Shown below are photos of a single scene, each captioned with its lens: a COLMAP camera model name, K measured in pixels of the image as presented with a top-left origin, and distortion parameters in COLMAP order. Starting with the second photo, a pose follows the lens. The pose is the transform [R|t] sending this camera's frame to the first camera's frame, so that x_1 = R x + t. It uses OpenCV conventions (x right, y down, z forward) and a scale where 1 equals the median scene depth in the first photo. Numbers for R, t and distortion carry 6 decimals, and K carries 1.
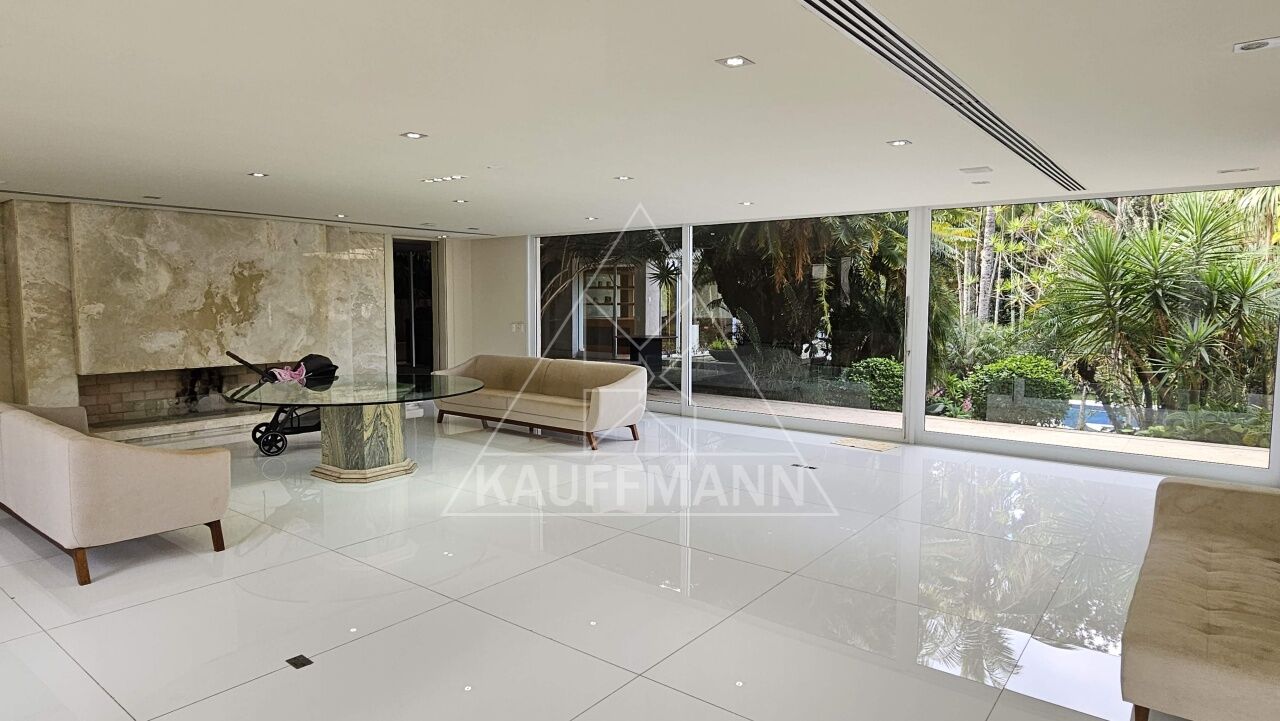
lens RADIAL K [[730.2, 0, 640.0], [0, 730.2, 360.5], [0, 0, 1]] dist [0.001577, 0.000576]
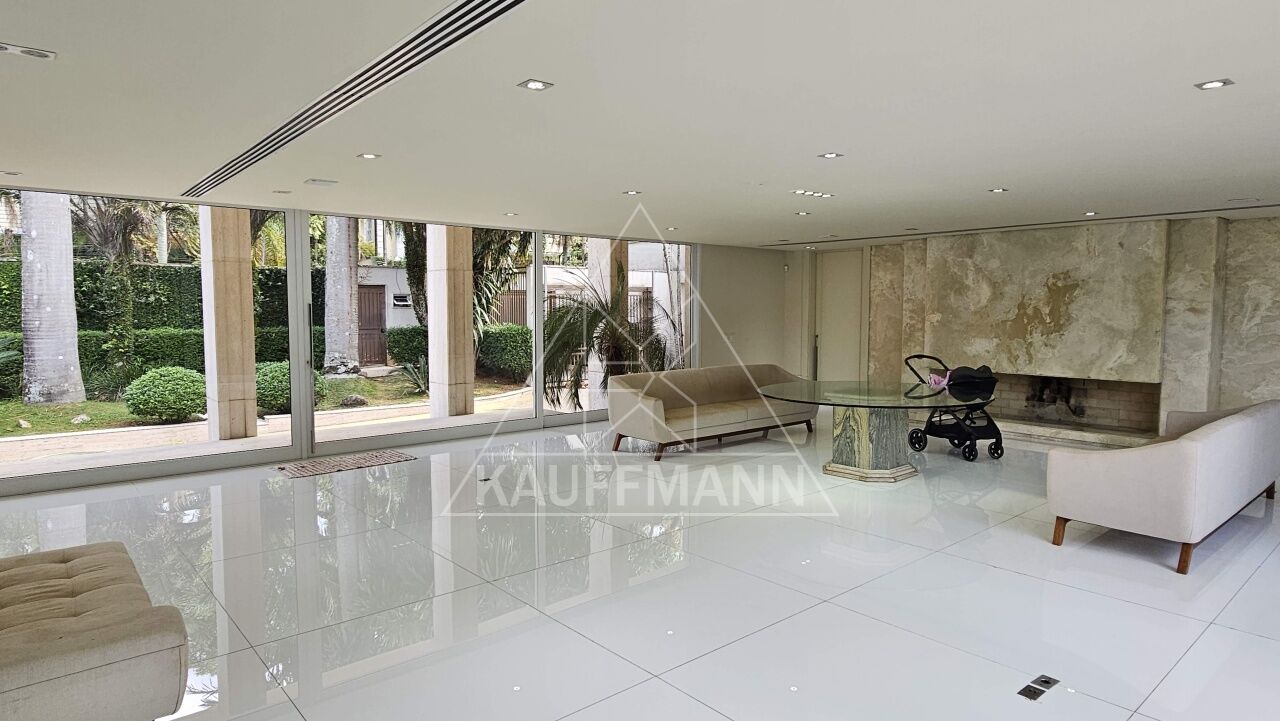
lens RADIAL K [[730.2, 0, 640.0], [0, 730.2, 360.5], [0, 0, 1]] dist [0.001577, 0.000576]
pose [[-0.190945, 0.066887, -0.979319, 0.555364], [-0.083938, 0.992909, 0.084181, -0.054343], [0.978005, 0.098276, -0.183976, 0.662300]]
